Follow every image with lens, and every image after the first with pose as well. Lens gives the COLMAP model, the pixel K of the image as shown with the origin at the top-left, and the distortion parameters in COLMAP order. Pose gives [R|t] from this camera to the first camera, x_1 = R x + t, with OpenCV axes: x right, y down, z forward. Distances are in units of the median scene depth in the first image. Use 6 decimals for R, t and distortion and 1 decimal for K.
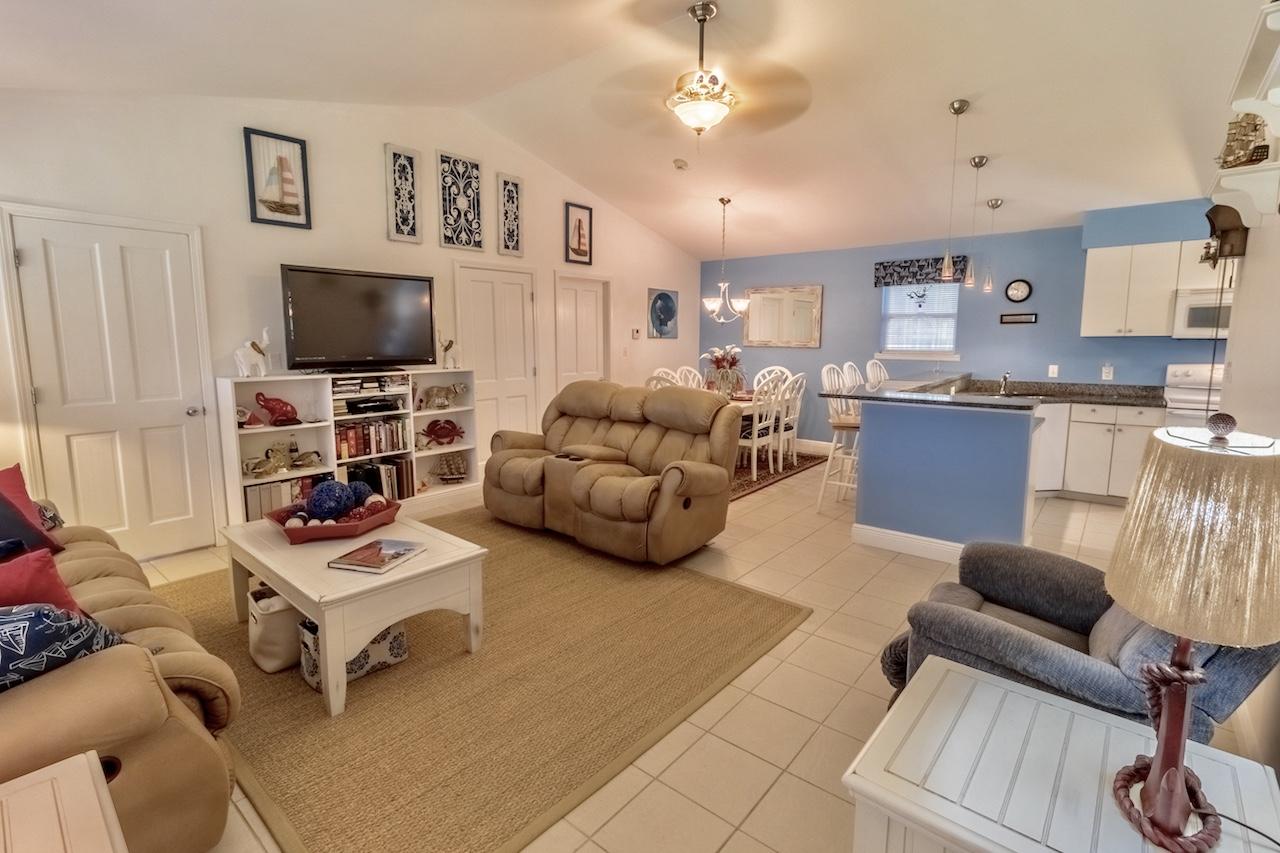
lens RADIAL K [[581.6, 0, 643.3], [0, 581.6, 408.8], [0, 0, 1]] dist [-0.000329, 0.000595]
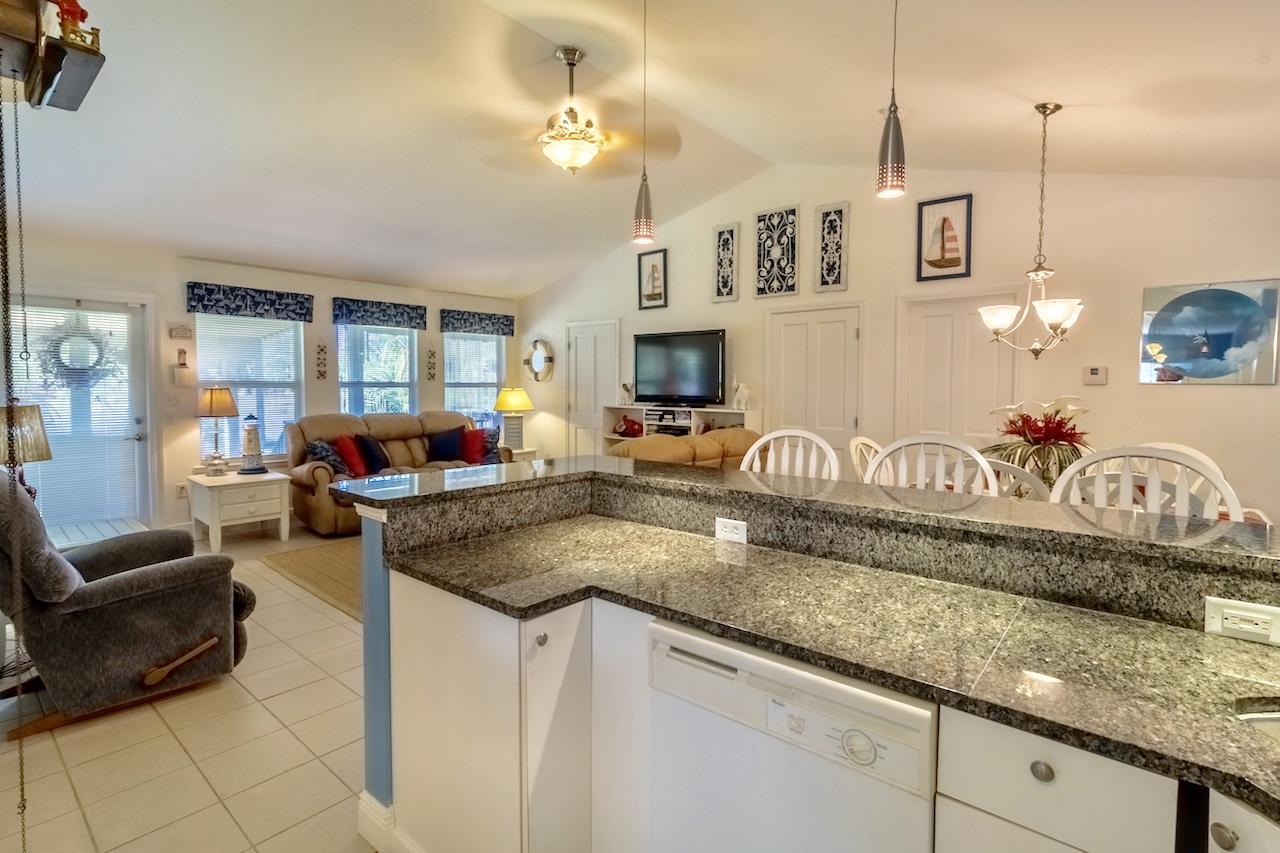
lens RADIAL K [[602.9, 0, 640.2], [0, 602.9, 409.4], [0, 0, 1]] dist [0.000341, 0.000646]
pose [[-0.001971, 0.038598, -0.999253, 0.841411], [-0.130613, 0.990685, 0.038524, -0.094296], [0.991431, 0.130592, 0.003089, 0.861147]]
